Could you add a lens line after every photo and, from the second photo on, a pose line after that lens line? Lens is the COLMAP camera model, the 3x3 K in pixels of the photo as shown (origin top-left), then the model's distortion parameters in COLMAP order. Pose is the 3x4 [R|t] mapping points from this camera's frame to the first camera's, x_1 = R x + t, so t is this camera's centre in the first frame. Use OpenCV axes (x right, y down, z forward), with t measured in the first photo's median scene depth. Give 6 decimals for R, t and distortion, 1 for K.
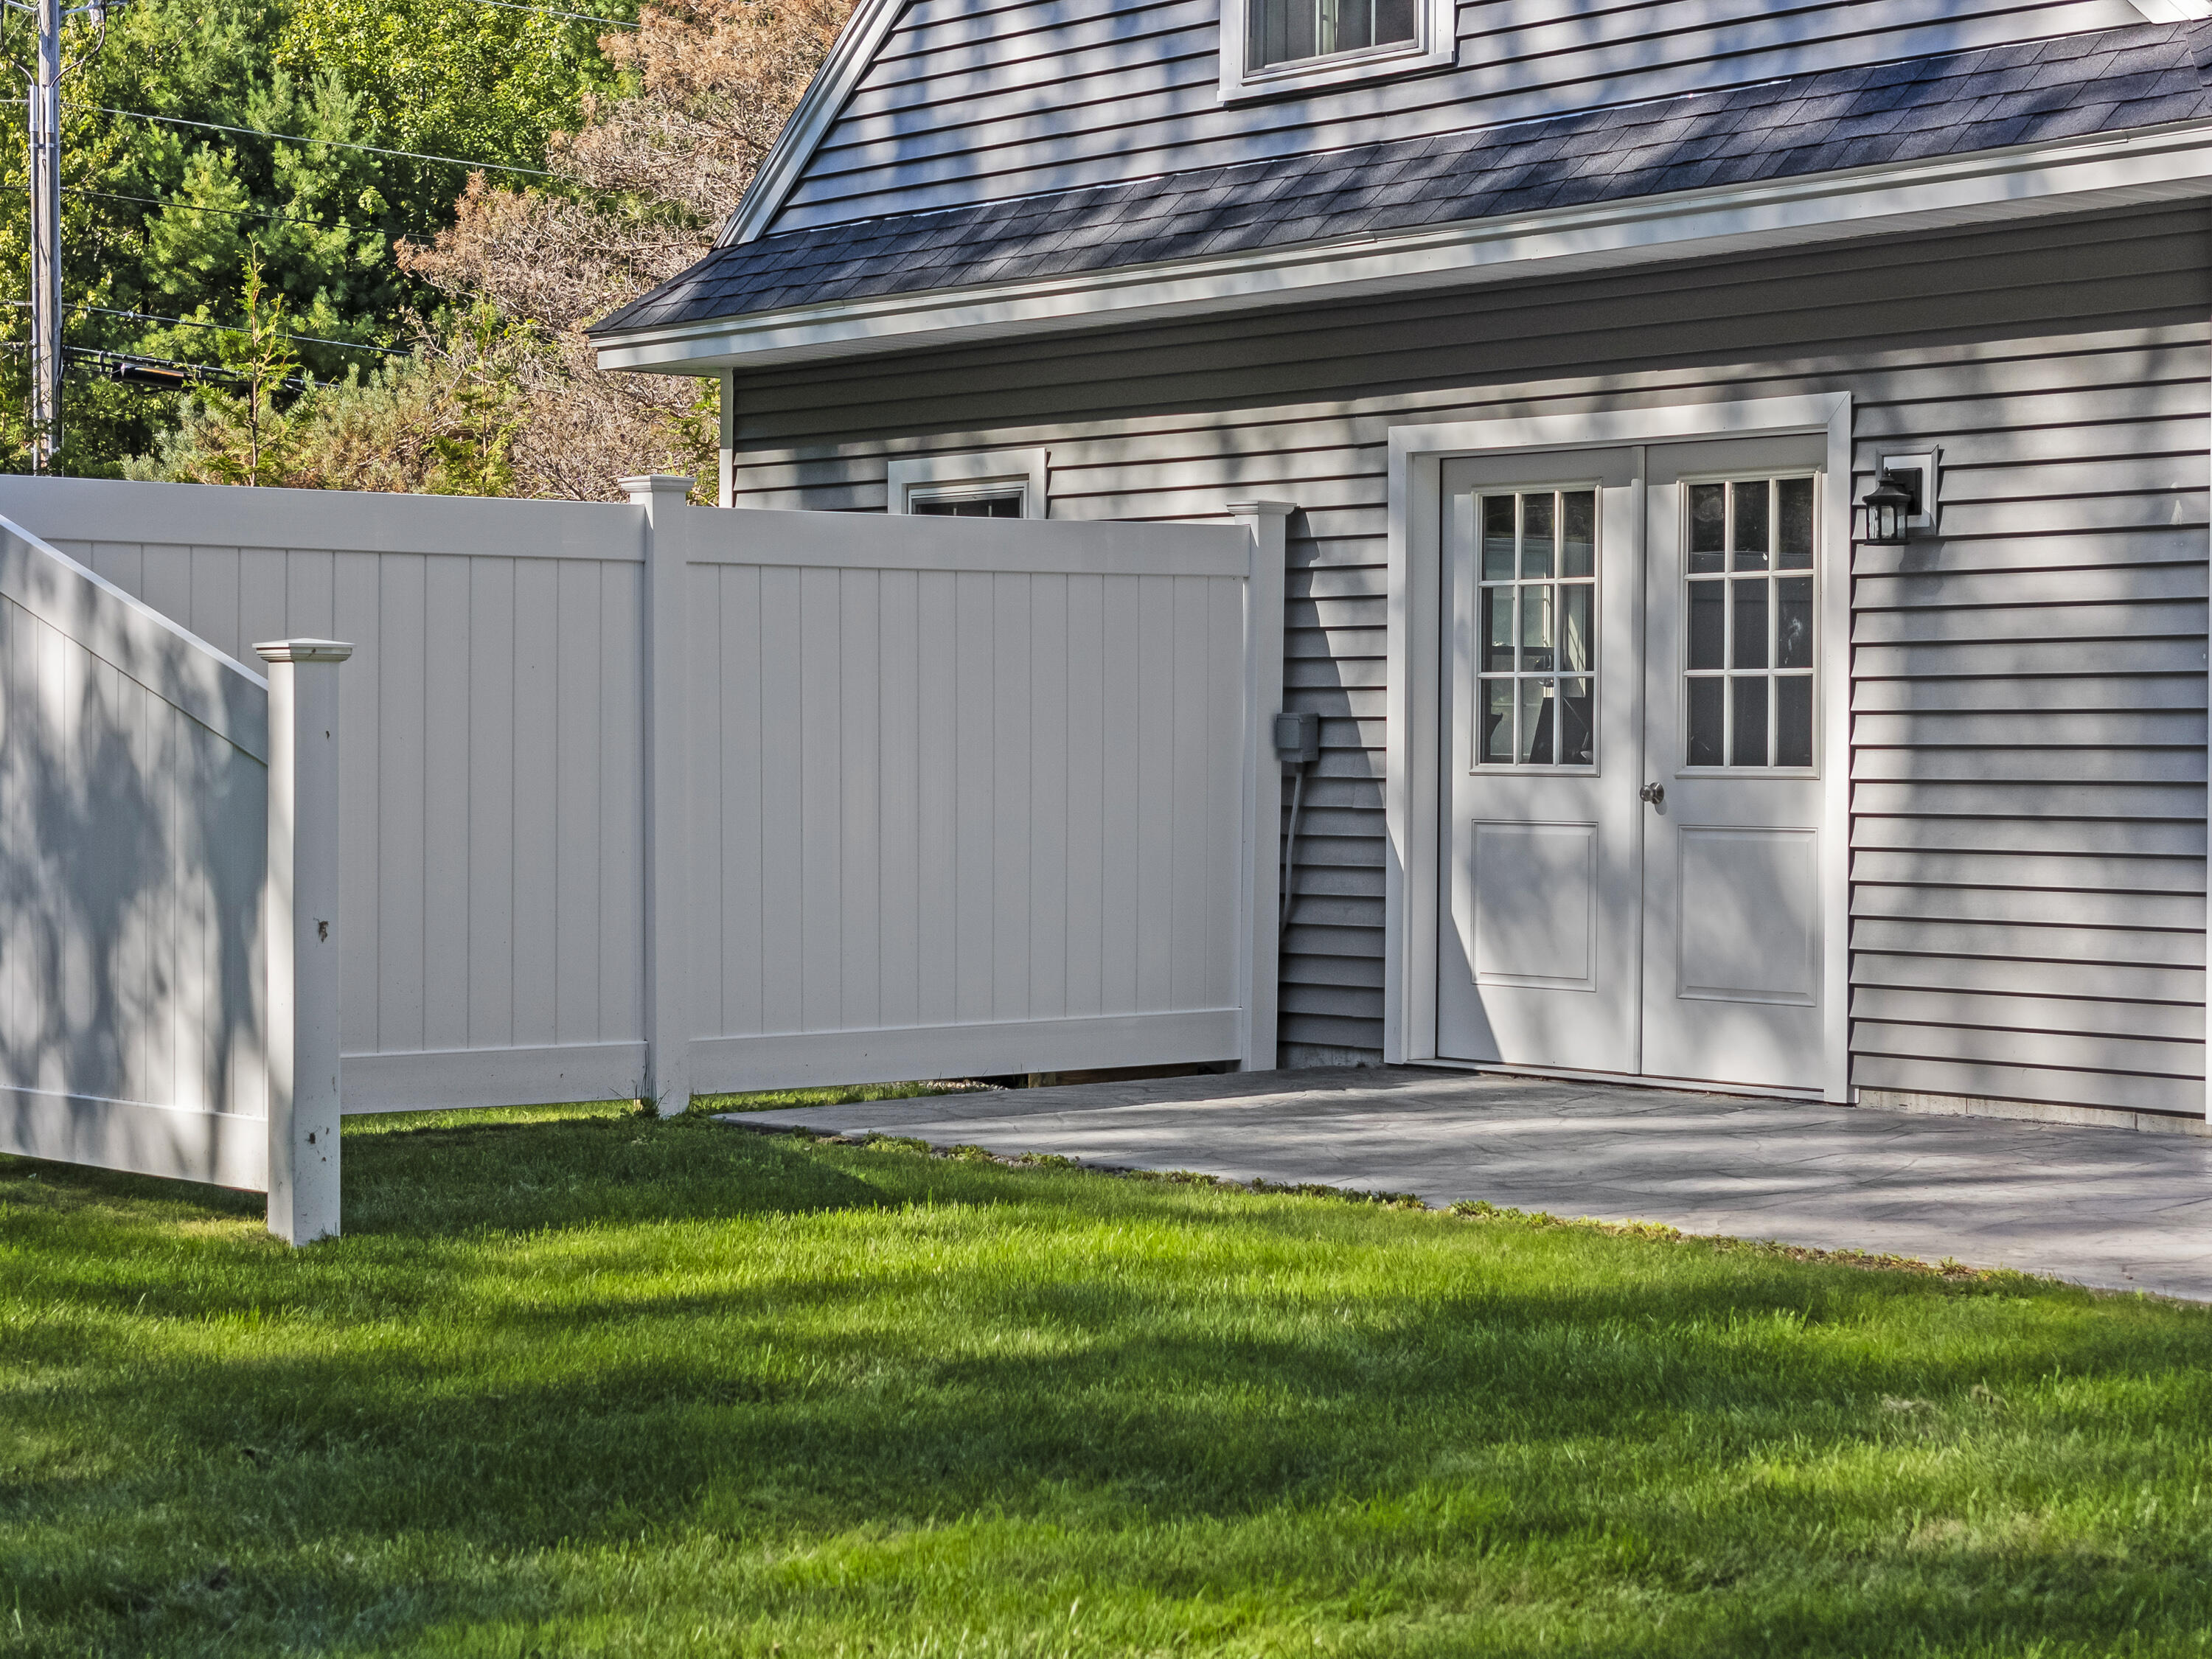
lens RADIAL K [[4319.9, 0, 1106.0], [0, 4319.9, 829.5], [0, 0, 1]] dist [-0.033187, -0.267031]
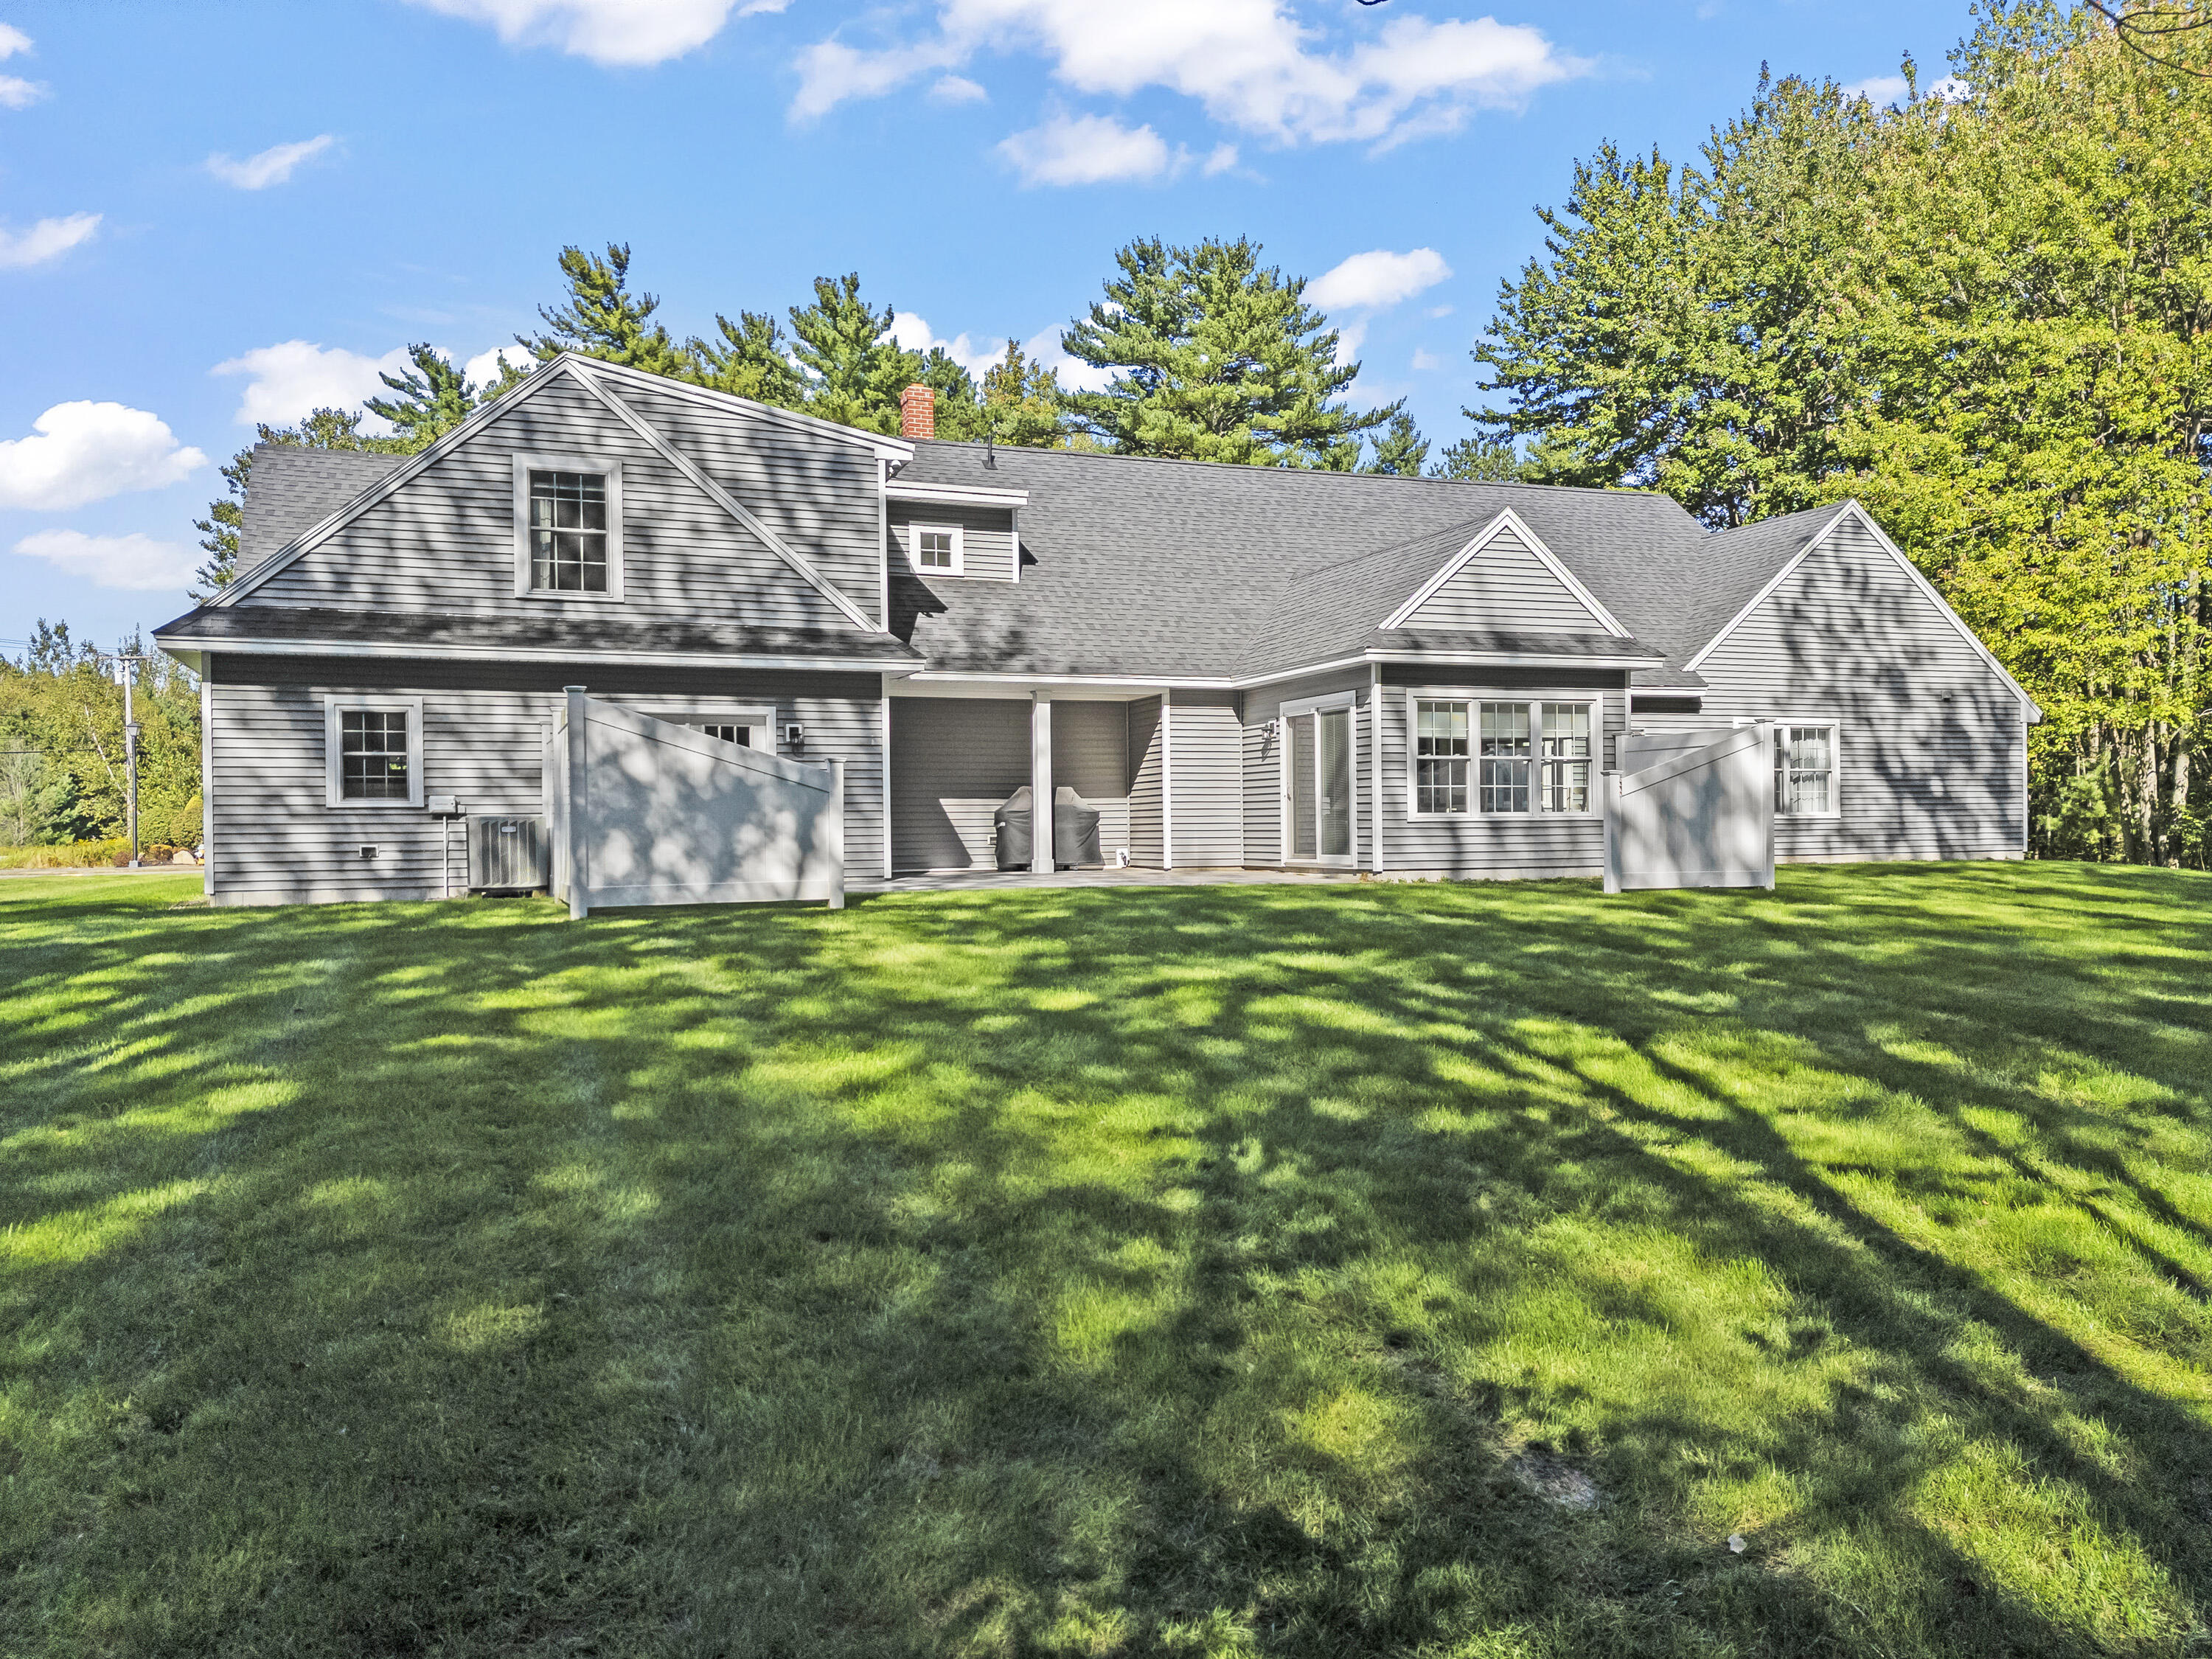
lens RADIAL K [[1575.7, 0, 1090.6], [0, 1575.7, 814.9], [0, 0, 1]] dist [0.059357, -0.059118]
pose [[0.325448, 0.004456, 0.945549, -1.001220], [0.028654, 0.999483, -0.014573, 0.025820], [-0.945126, 0.031837, 0.325152, 0.219911]]
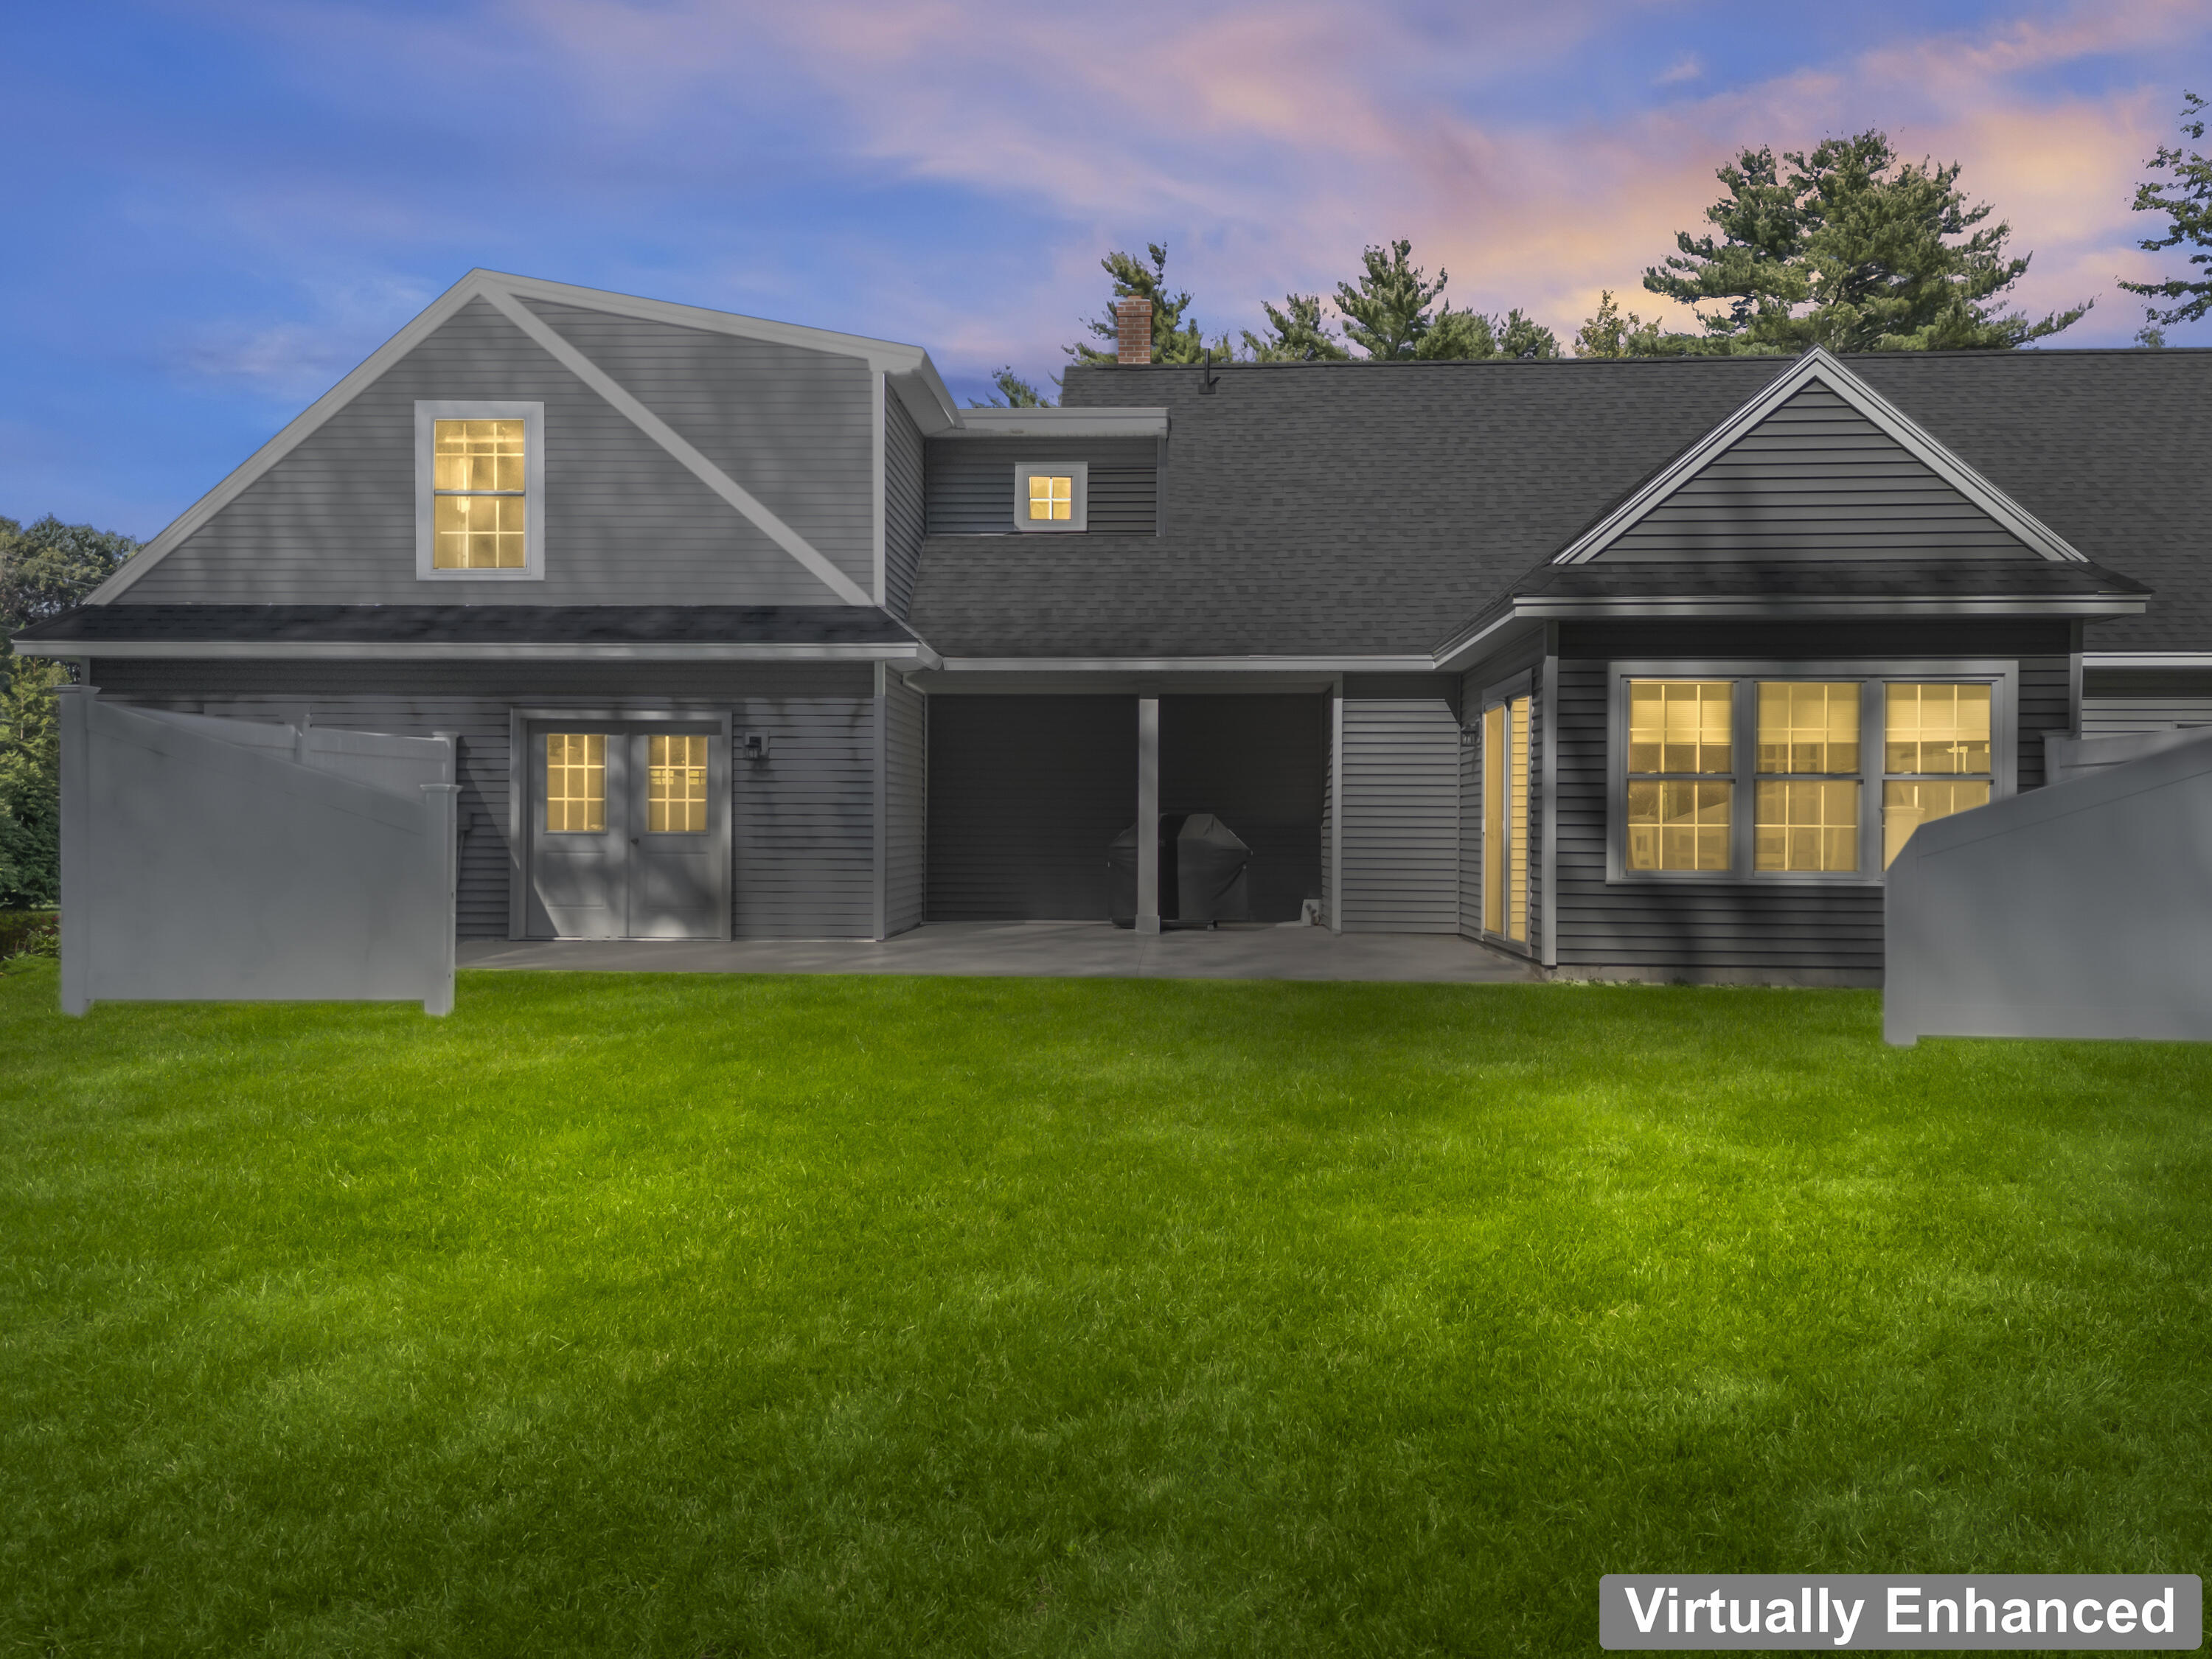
lens RADIAL K [[1575.7, 0, 1090.6], [0, 1575.7, 814.9], [0, 0, 1]] dist [0.059357, -0.059118]
pose [[0.682738, 0.012230, 0.730561, -0.414214], [0.007876, 0.999679, -0.024096, 0.002097], [-0.730621, 0.022205, 0.682422, 0.039611]]
